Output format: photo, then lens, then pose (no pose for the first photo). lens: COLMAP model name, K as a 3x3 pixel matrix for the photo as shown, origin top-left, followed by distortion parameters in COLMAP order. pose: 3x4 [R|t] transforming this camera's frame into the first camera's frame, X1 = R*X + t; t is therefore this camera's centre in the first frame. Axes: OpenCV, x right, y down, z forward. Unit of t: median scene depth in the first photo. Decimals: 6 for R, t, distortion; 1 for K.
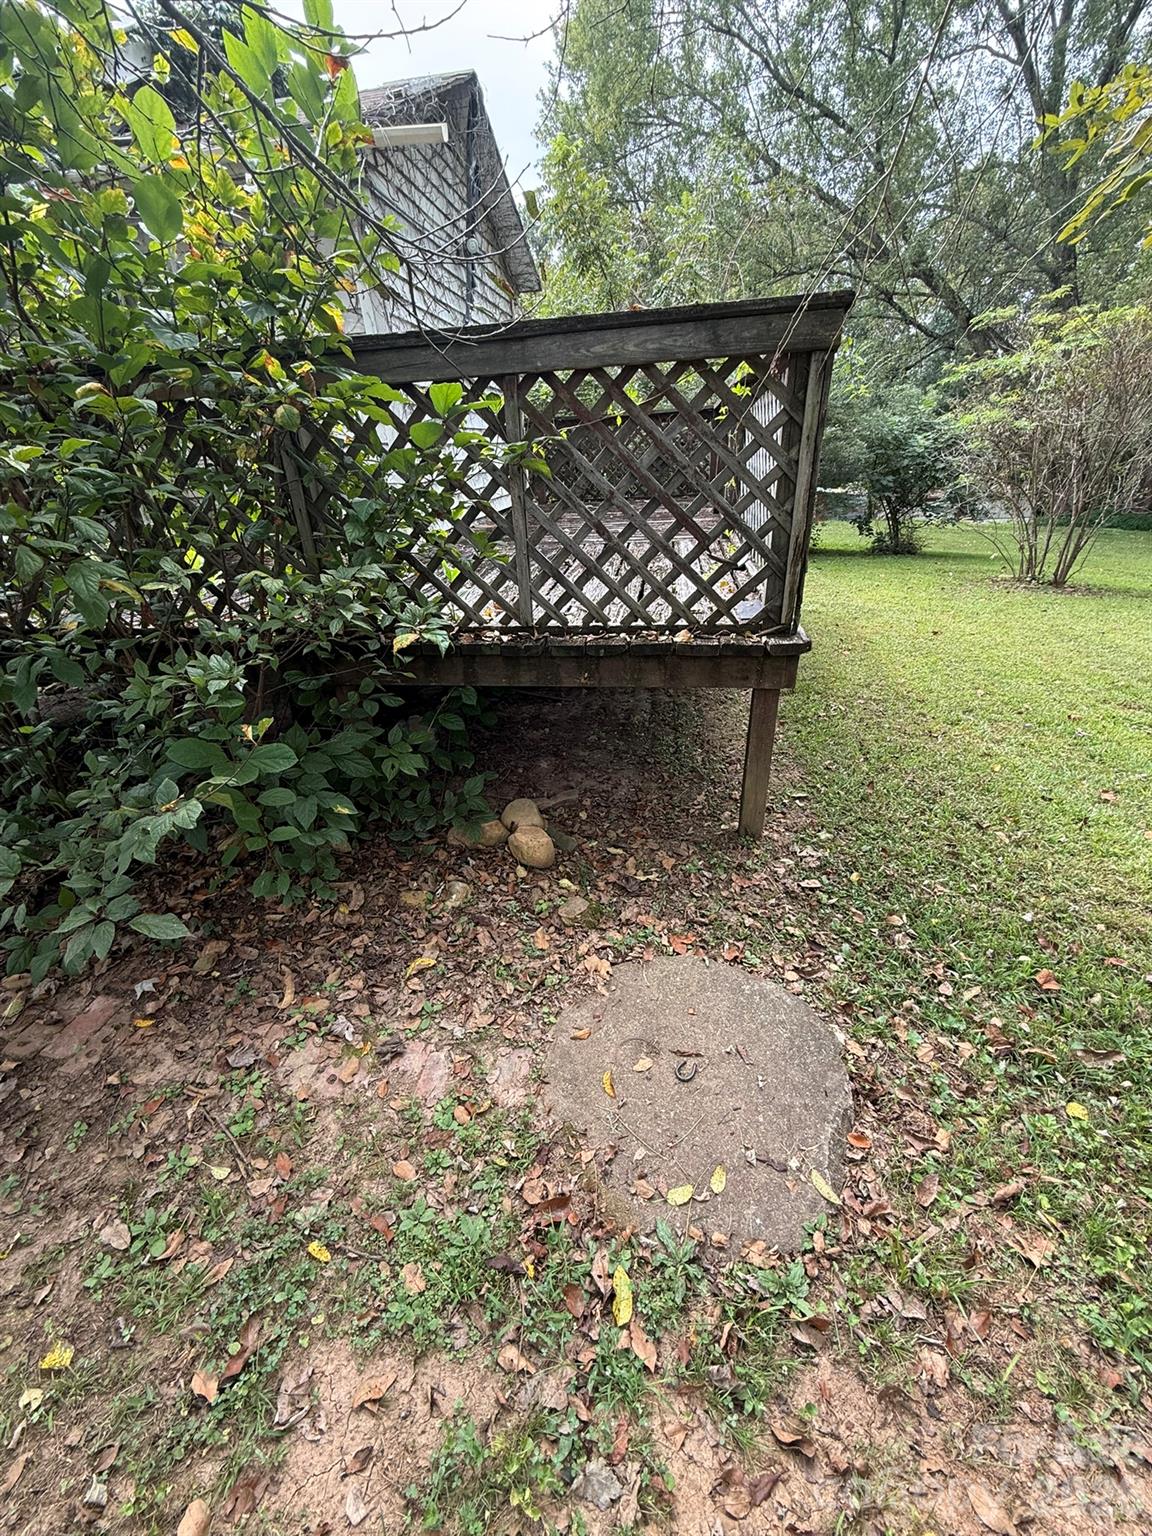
lens RADIAL K [[611.5, 0, 574.5], [0, 611.5, 763.8], [0, 0, 1]] dist [0.000045, -0.000123]
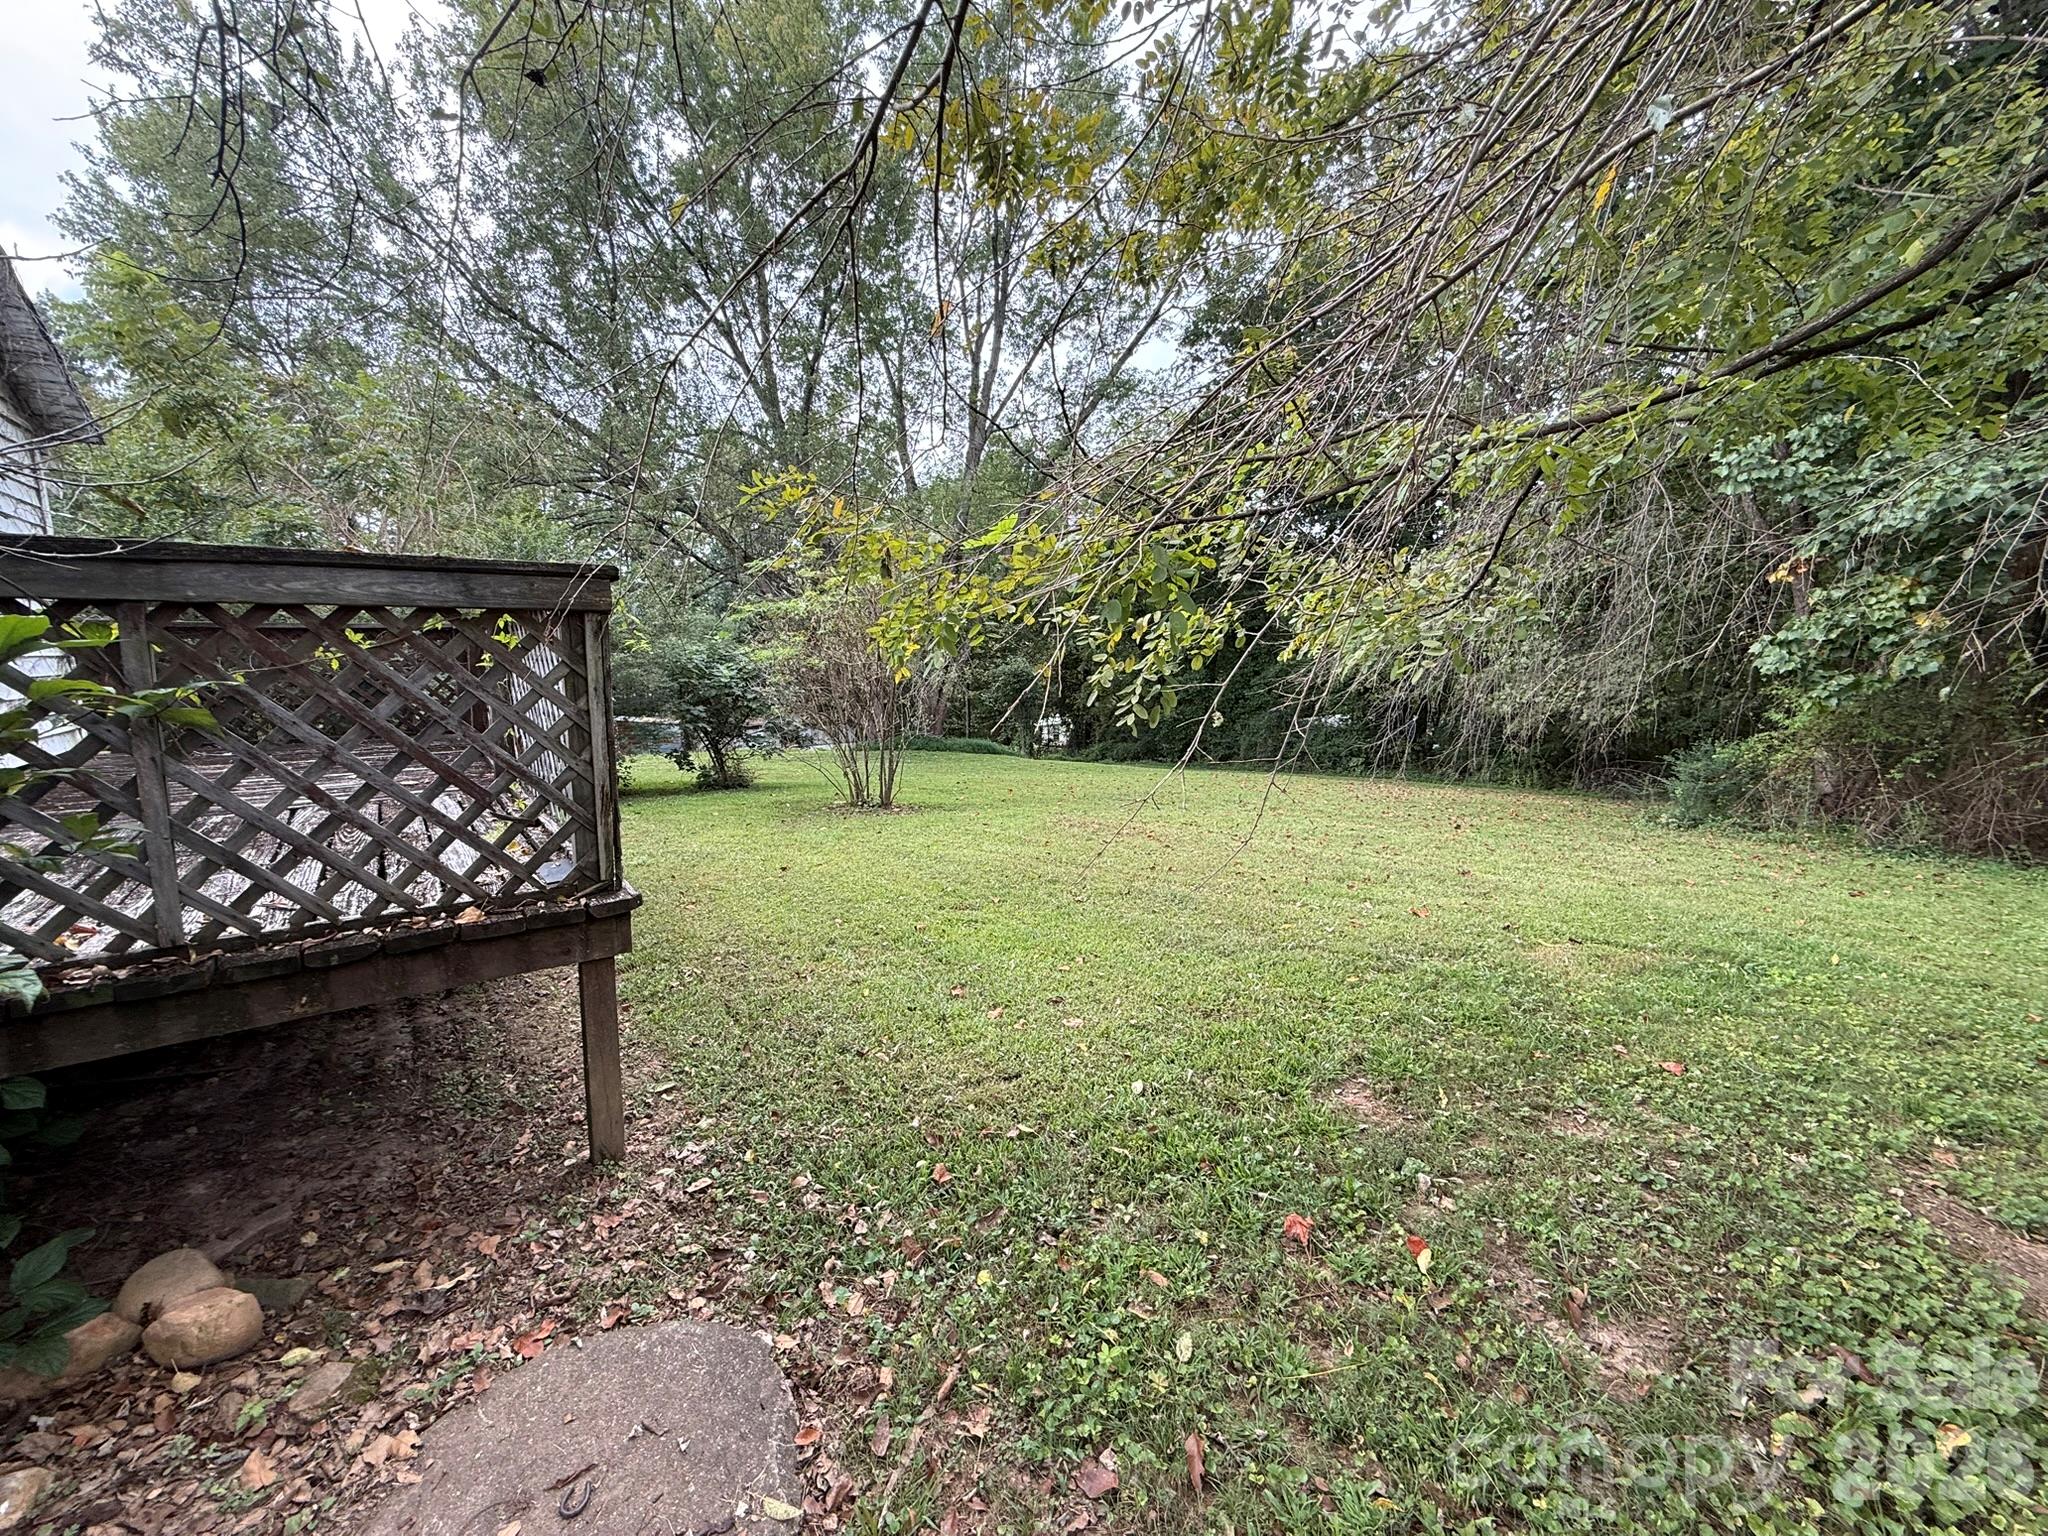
lens RADIAL K [[815.4, 0, 1018.8], [0, 815.4, 764.4], [0, 0, 1]] dist [0.000045, -0.000123]
pose [[0.692851, -0.048853, 0.719424, -0.069498], [0.300976, 0.926230, -0.226963, 0.054202], [-0.655264, 0.373781, 0.656443, -0.191405]]
